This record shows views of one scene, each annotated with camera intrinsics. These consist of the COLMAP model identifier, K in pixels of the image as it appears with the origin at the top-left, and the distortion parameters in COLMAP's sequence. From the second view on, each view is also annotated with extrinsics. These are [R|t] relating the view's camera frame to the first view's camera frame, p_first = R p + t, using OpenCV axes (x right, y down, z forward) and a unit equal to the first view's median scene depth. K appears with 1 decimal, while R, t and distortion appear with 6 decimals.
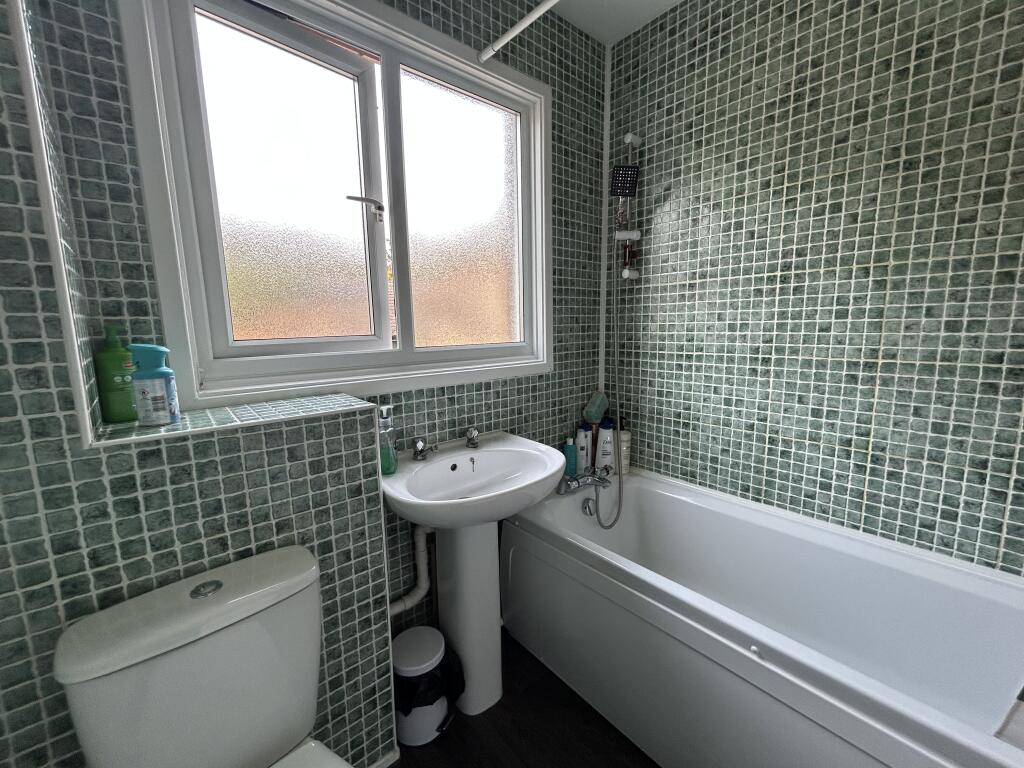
lens RADIAL K [[411.1, 0, 512.1], [0, 411.1, 383.0], [0, 0, 1]] dist [-0.003450, 0.001453]
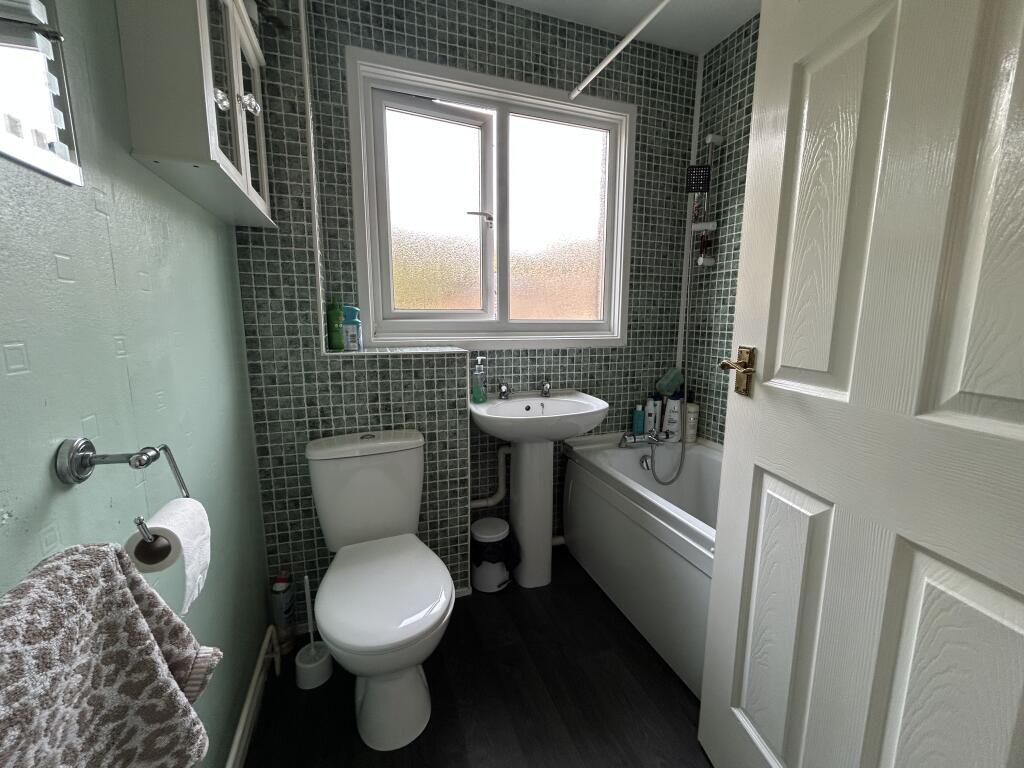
lens RADIAL K [[411.1, 0, 513.1], [0, 411.1, 382.3], [0, 0, 1]] dist [-0.003450, 0.001453]
pose [[0.936498, 0.073952, -0.342786, 0.264314], [-0.069652, 0.997262, 0.024858, 0.088599], [0.343686, 0.000596, 0.939085, -0.280314]]
